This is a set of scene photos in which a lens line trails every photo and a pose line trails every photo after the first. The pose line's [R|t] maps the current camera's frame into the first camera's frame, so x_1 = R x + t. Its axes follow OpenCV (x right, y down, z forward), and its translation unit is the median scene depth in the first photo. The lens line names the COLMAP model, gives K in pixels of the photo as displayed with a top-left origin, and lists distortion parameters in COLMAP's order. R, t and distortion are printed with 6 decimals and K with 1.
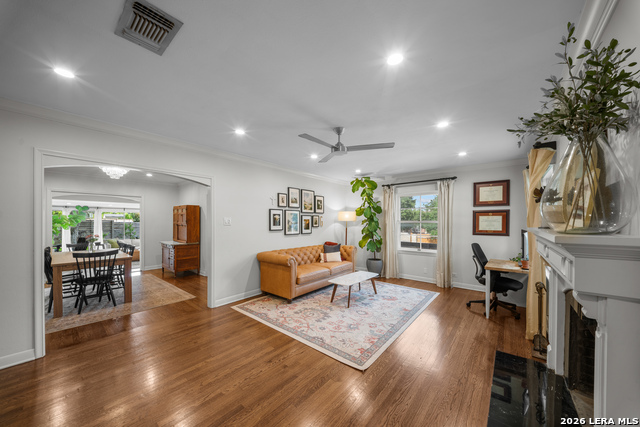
lens RADIAL K [[223.7, 0, 320.7], [0, 223.7, 222.0], [0, 0, 1]] dist [-0.001038, -0.000189]
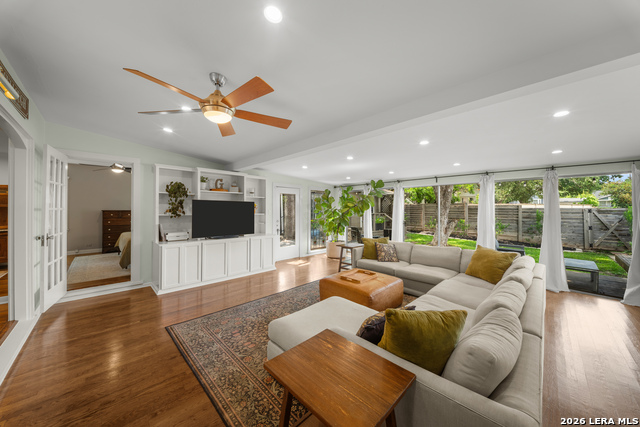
lens RADIAL K [[226.2, 0, 319.7], [0, 226.2, 210.9], [0, 0, 1]] dist [-0.002437, -0.000417]
pose [[-0.099305, 0.003746, -0.995050, -0.852471], [-0.004873, 0.999979, 0.004251, 0.026570], [0.995045, 0.005271, -0.099285, 1.867196]]
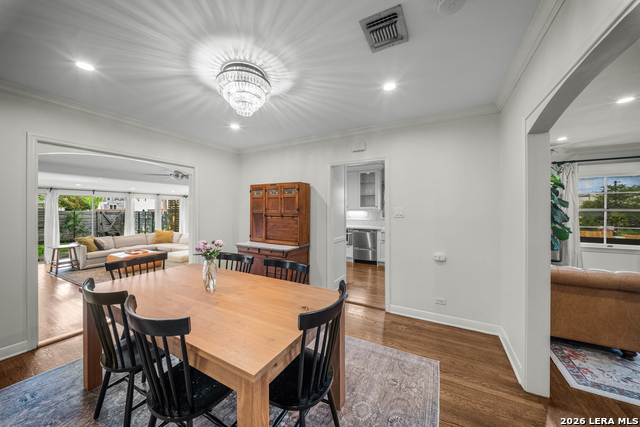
lens RADIAL K [[226.2, 0, 319.7], [0, 226.2, 210.9], [0, 0, 1]] dist [-0.002437, -0.000417]
pose [[0.981745, -0.000813, 0.190199, -0.809277], [0.000805, 1.000000, 0.000116, 0.002124], [-0.190199, 0.000039, 0.981746, 0.496751]]
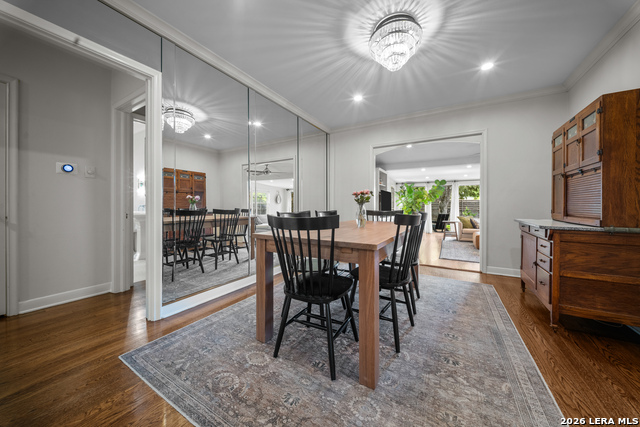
lens RADIAL K [[227.2, 0, 320.9], [0, 227.2, 207.3], [0, 0, 1]] dist [-0.000152, -0.000117]
pose [[0.168869, 0.004649, -0.985628, -0.457534], [-0.007628, 0.999965, 0.003410, 0.087789], [0.985609, 0.006943, 0.168899, 0.727427]]
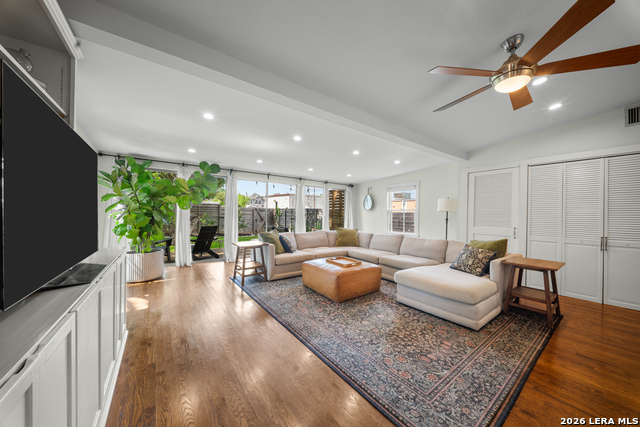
lens RADIAL K [[222.1, 0, 322.2], [0, 222.1, 215.0], [0, 0, 1]] dist [-0.001199, -0.000290]
pose [[0.970864, 0.015424, -0.239133, -1.458910], [-0.015163, 0.999881, 0.002931, 0.077804], [0.239150, 0.000781, 0.970982, 1.201911]]
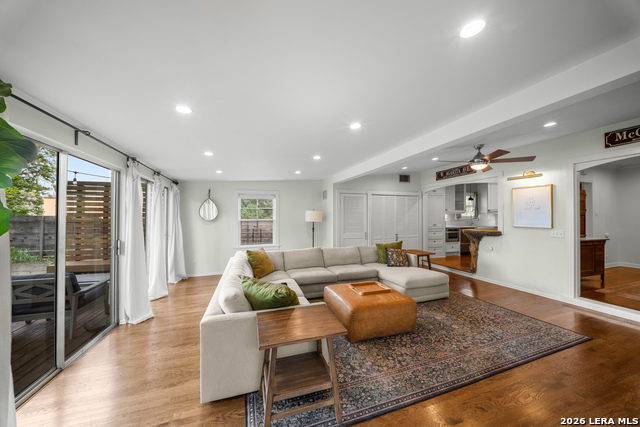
lens RADIAL K [[222.1, 0, 322.2], [0, 222.1, 215.0], [0, 0, 1]] dist [-0.001199, -0.000290]
pose [[0.511673, 0.008889, 0.859134, -2.170779], [0.000928, 0.999940, -0.010898, 0.030188], [-0.859180, 0.006373, 0.511634, 1.713923]]
